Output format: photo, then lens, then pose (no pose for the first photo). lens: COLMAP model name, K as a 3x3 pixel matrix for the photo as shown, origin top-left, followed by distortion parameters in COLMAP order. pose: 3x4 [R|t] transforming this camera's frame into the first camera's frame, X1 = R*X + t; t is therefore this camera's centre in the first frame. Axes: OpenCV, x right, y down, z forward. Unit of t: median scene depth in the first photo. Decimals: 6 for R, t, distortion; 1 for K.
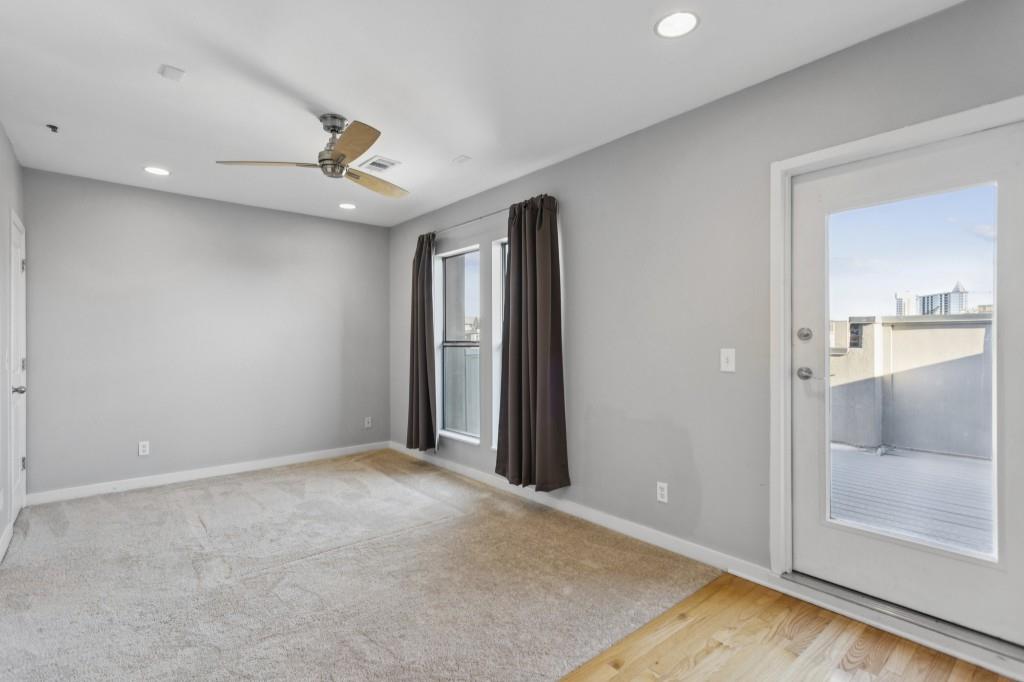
lens RADIAL K [[485.6, 0, 512.6], [0, 485.6, 339.1], [0, 0, 1]] dist [-0.006710, 0.000876]
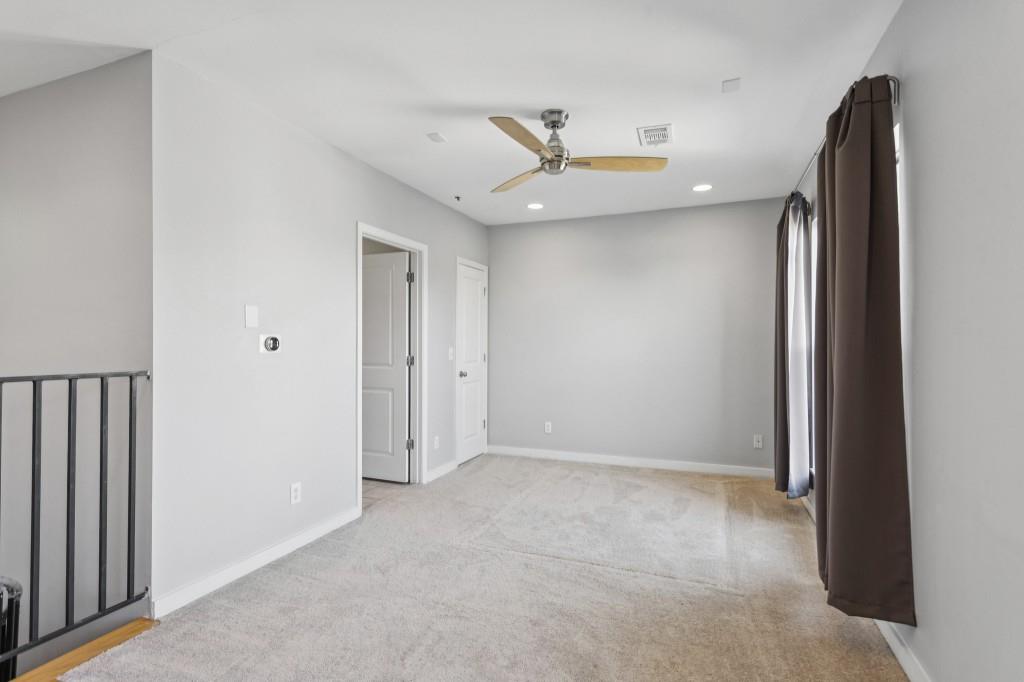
lens RADIAL K [[485.6, 0, 507.3], [0, 485.6, 336.6], [0, 0, 1]] dist [-0.006710, 0.000876]
pose [[0.459517, -0.010319, -0.888109, 0.369734], [0.002918, 0.999945, -0.010109, 0.002456], [0.888164, 0.002054, 0.459521, 0.386502]]
